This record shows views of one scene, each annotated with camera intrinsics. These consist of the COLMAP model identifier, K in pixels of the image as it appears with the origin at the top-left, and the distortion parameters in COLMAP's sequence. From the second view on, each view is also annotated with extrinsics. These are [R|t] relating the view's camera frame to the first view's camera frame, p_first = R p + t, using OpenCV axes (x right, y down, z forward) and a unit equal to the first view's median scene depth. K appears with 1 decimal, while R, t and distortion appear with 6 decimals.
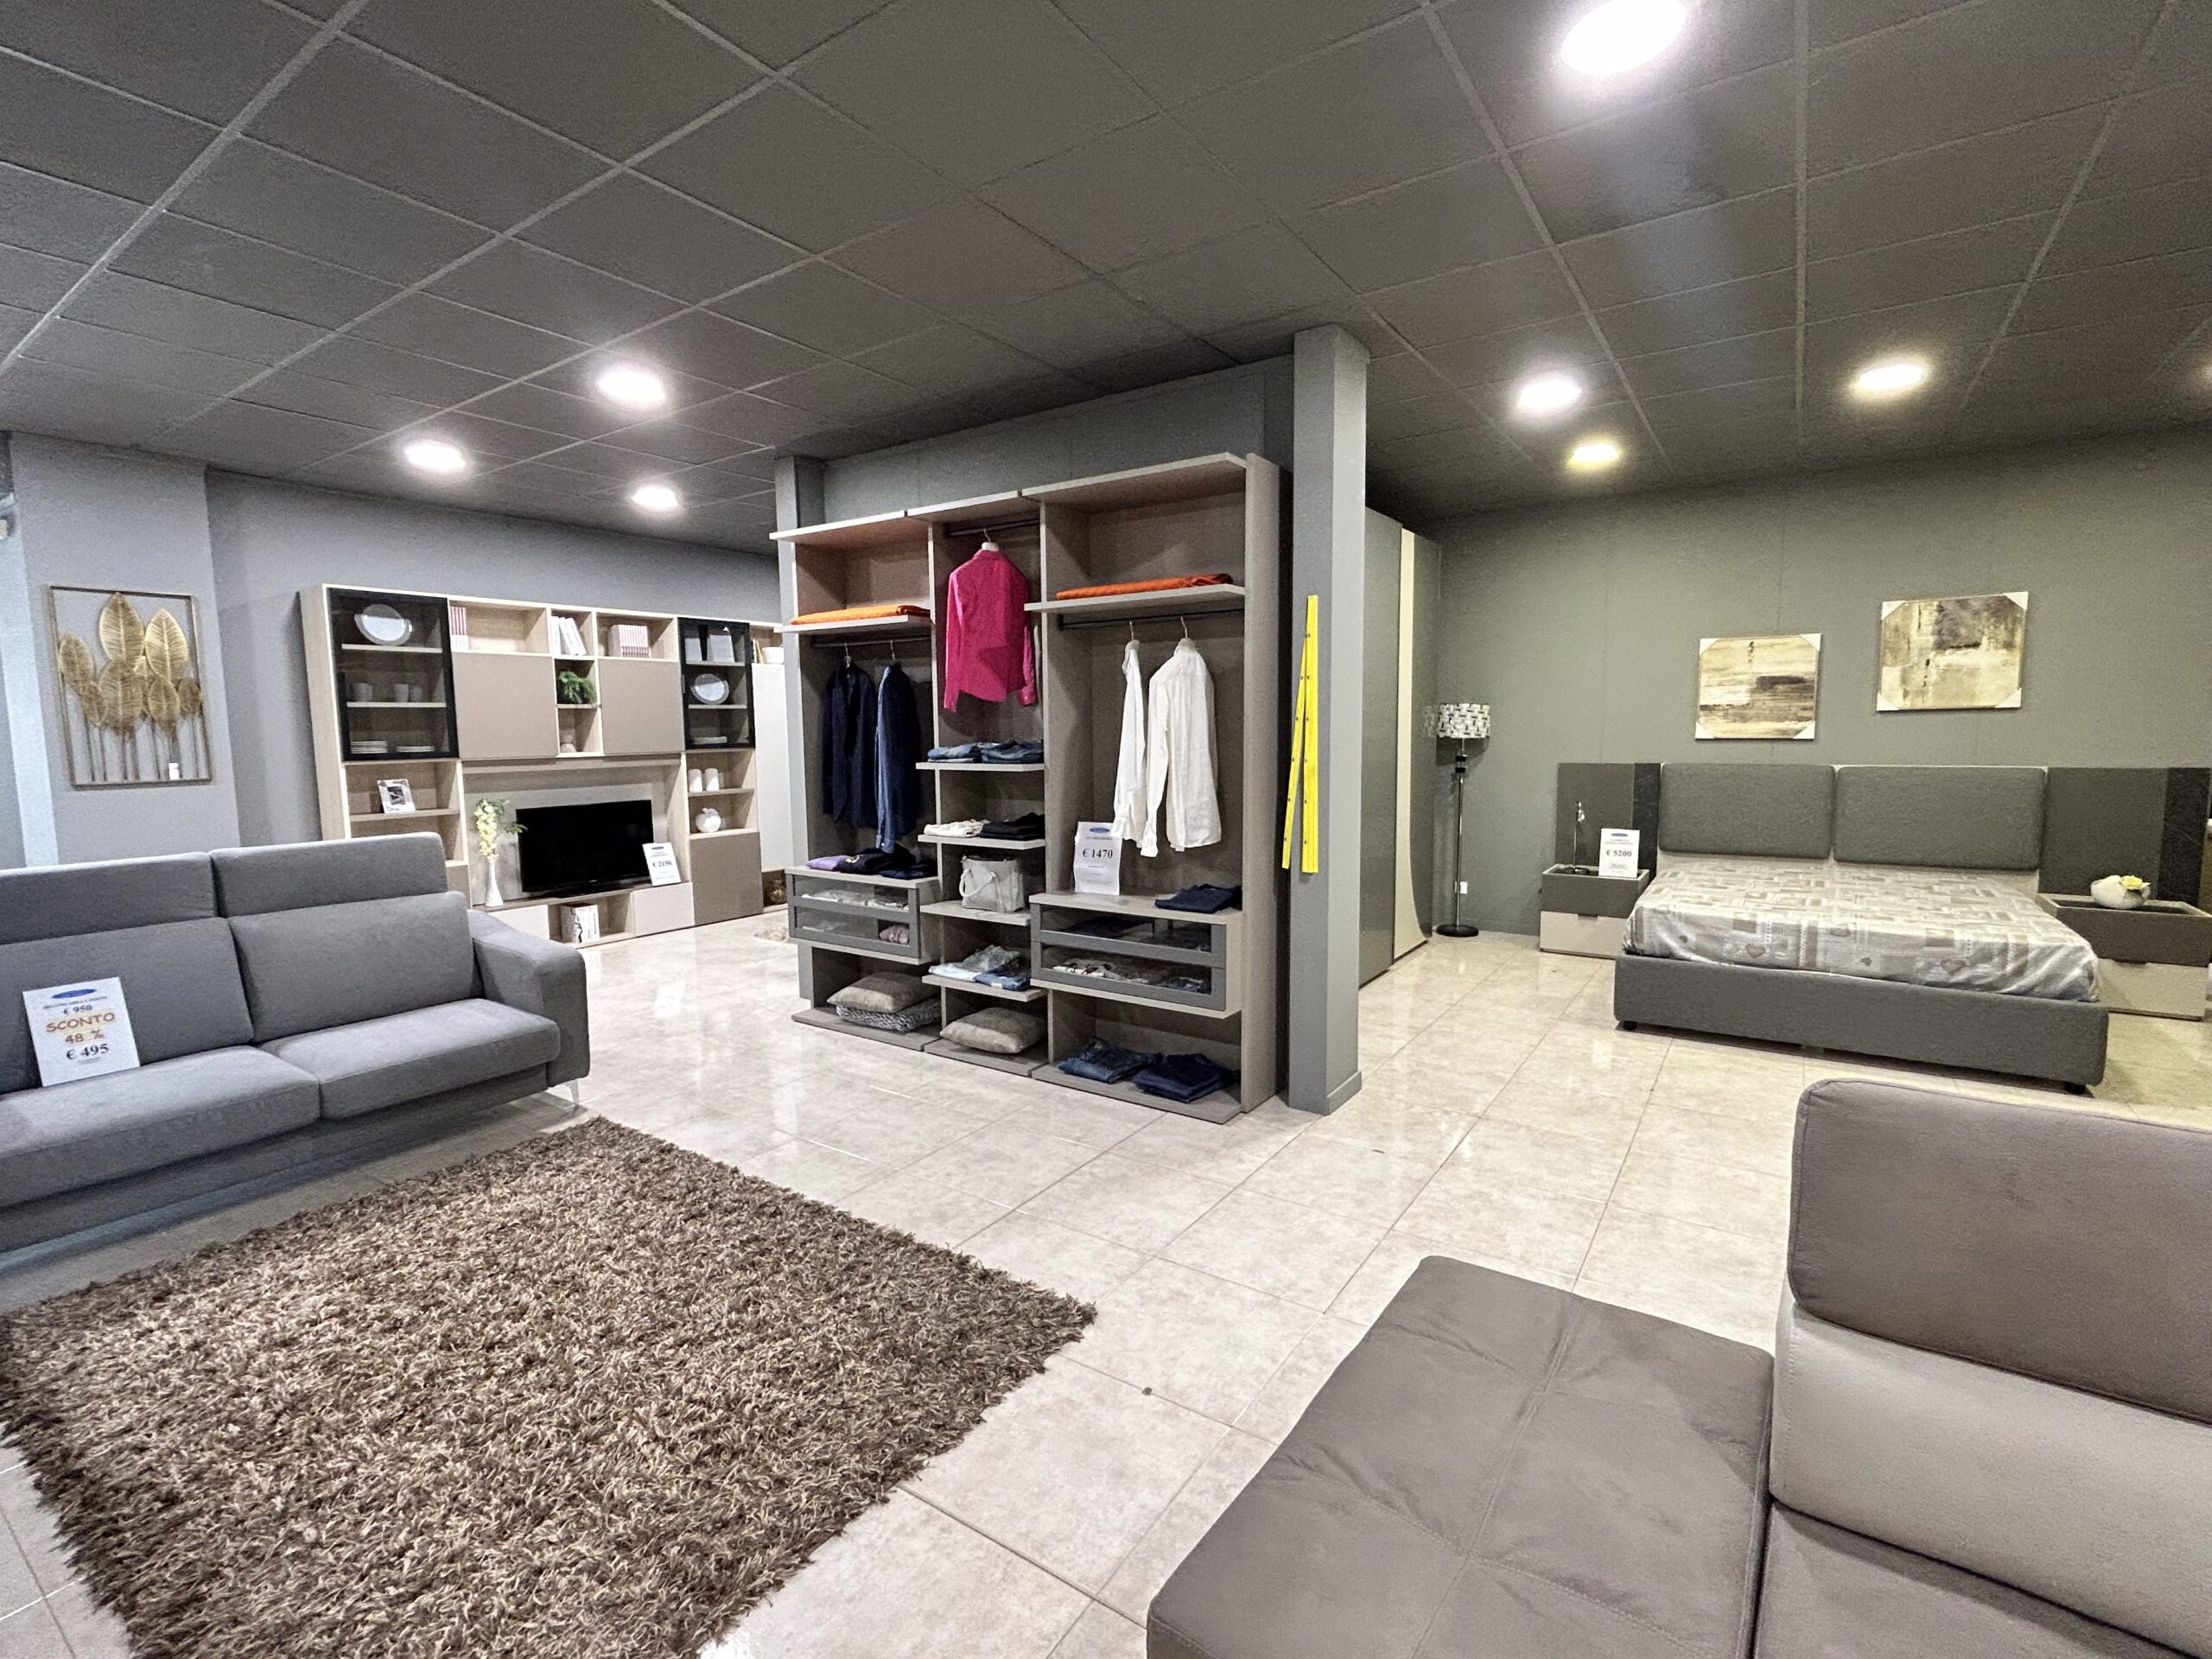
lens RADIAL K [[1012.7, 0, 1108.1], [0, 1012.7, 828.6], [0, 0, 1]] dist [-0.005350, 0.003317]
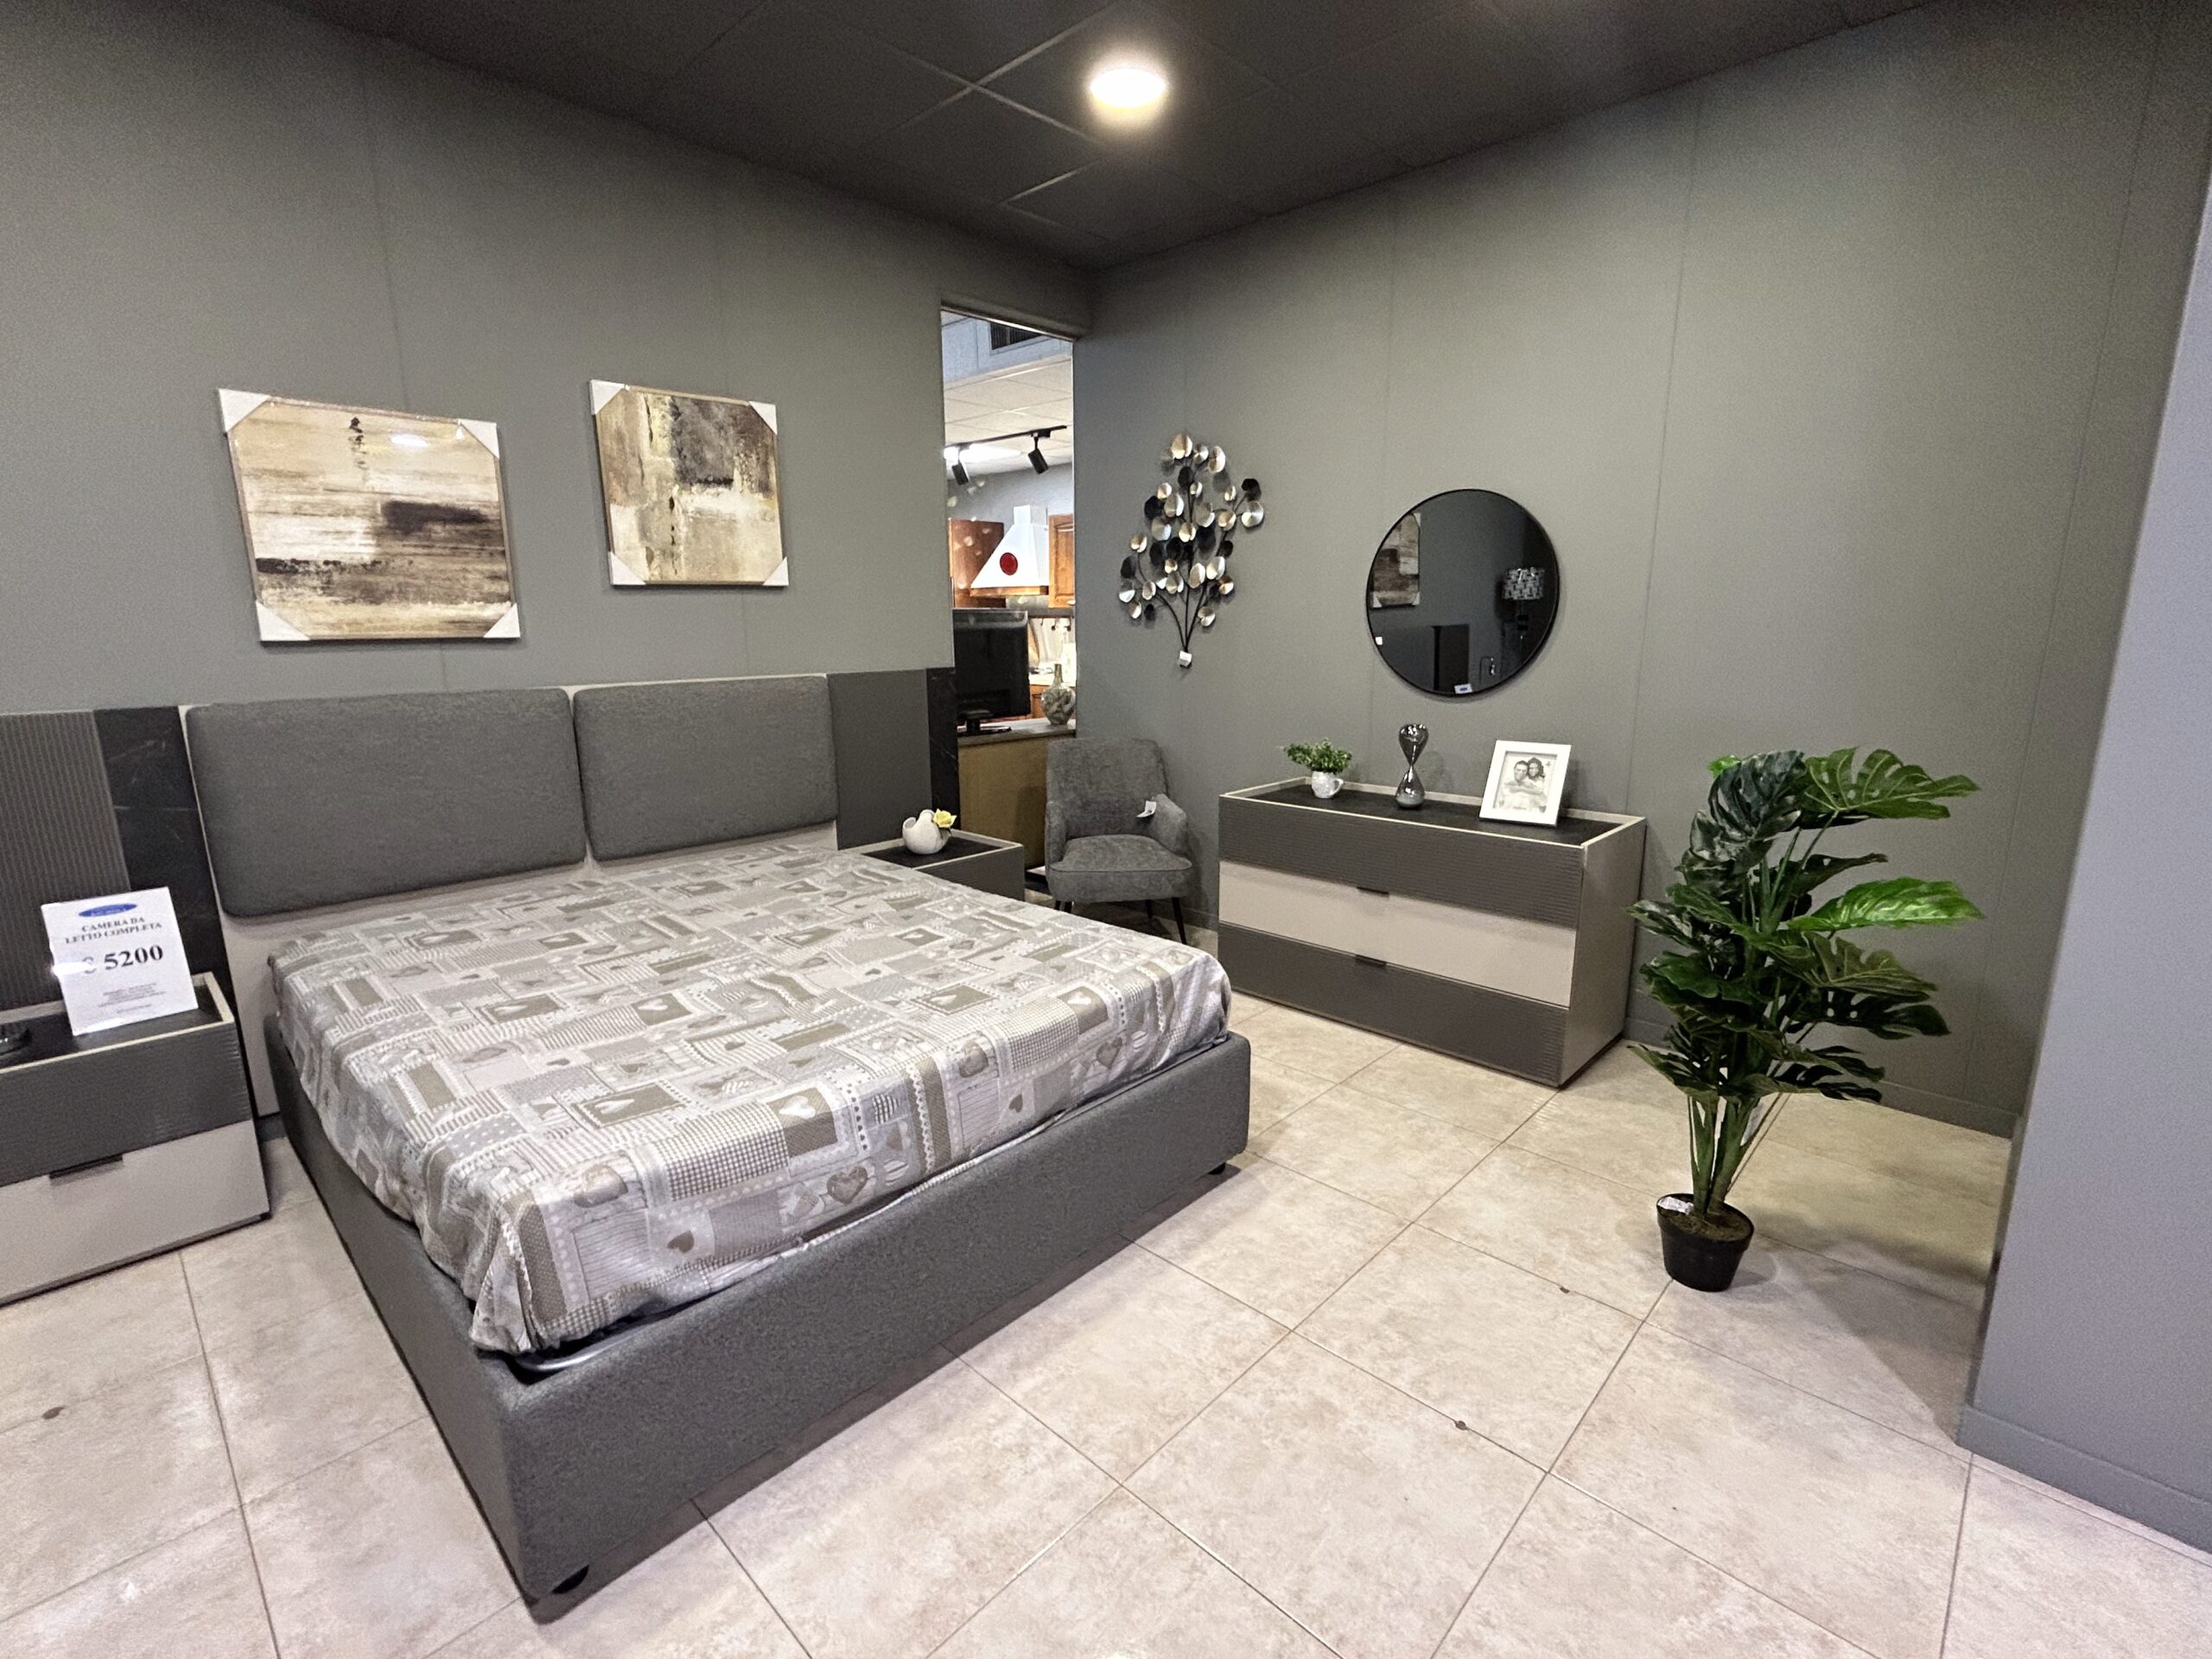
lens RADIAL K [[1012.7, 0, 1102.9], [0, 1012.7, 829.0], [0, 0, 1]] dist [-0.005350, 0.003317]
pose [[0.164165, -0.191765, 0.967614, 0.291656], [0.104067, 0.978815, 0.176329, -0.067017], [-0.980928, 0.071749, 0.180643, 0.781351]]
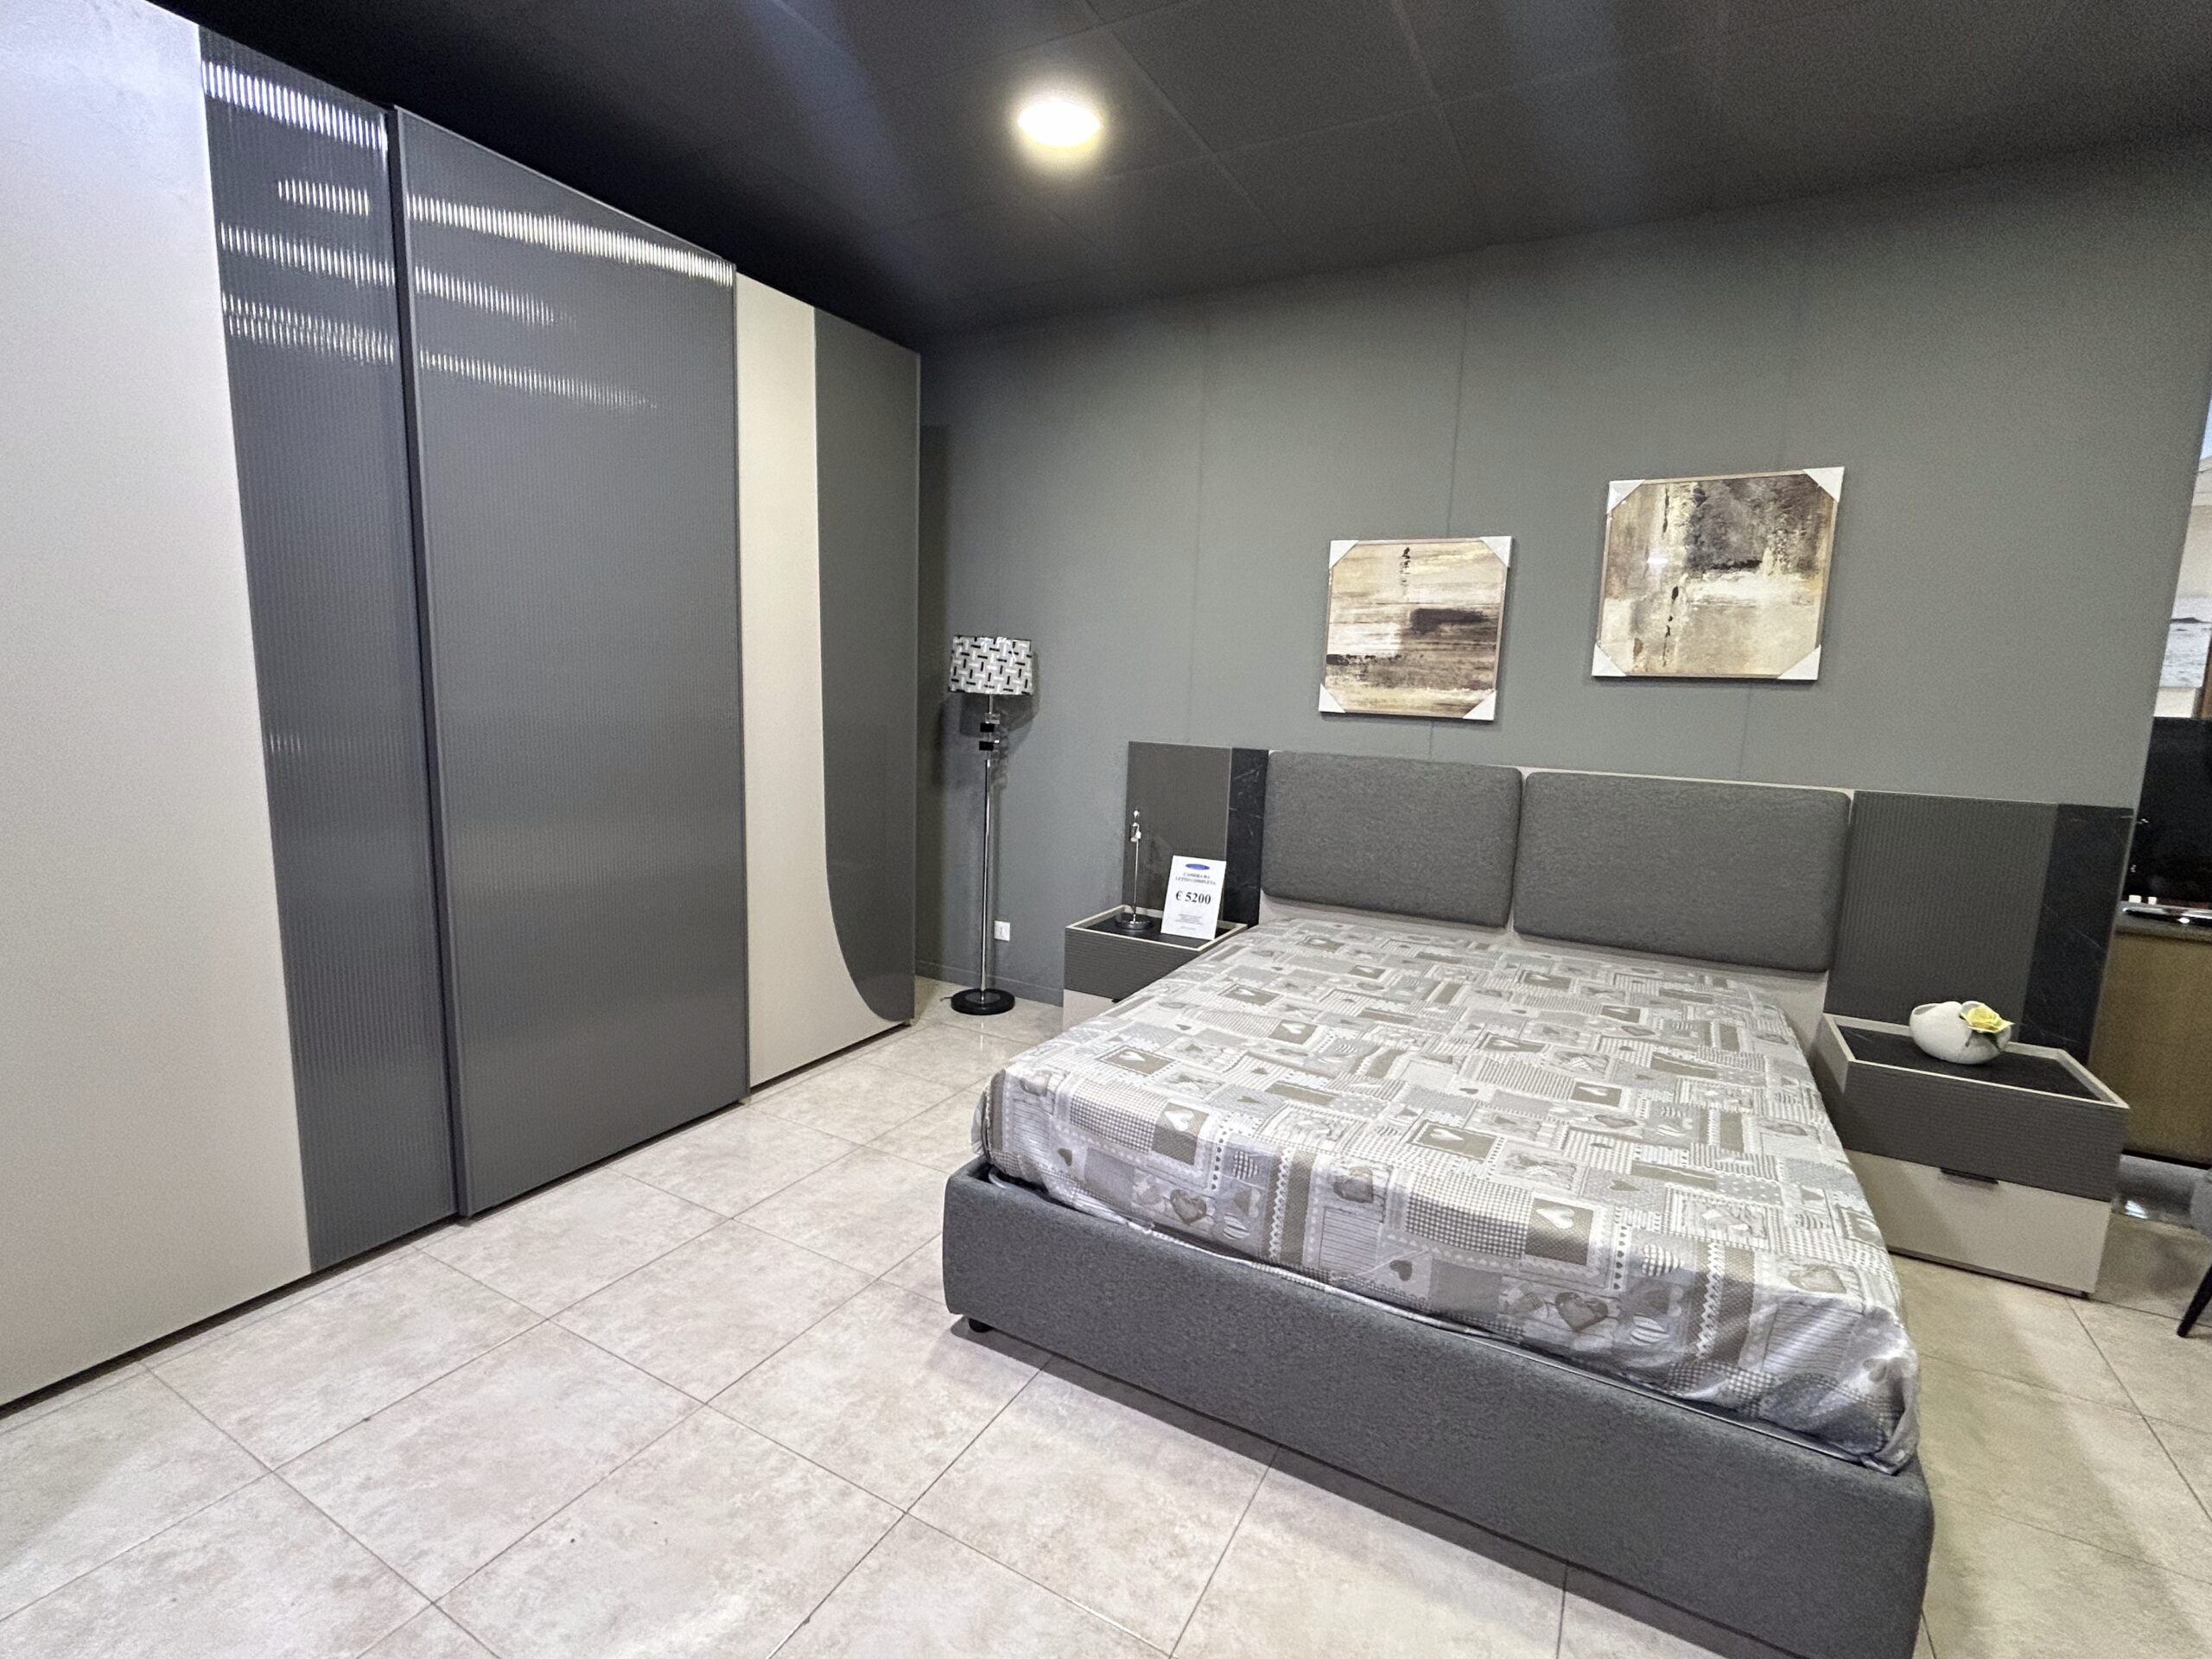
lens RADIAL K [[1012.7, 0, 1112.1], [0, 1012.7, 829.0], [0, 0, 1]] dist [-0.005350, 0.003317]
pose [[0.993866, 0.035805, 0.104637, 0.528193], [-0.040418, 0.998287, 0.042300, -0.053106], [-0.102943, -0.046270, 0.993611, 0.553944]]
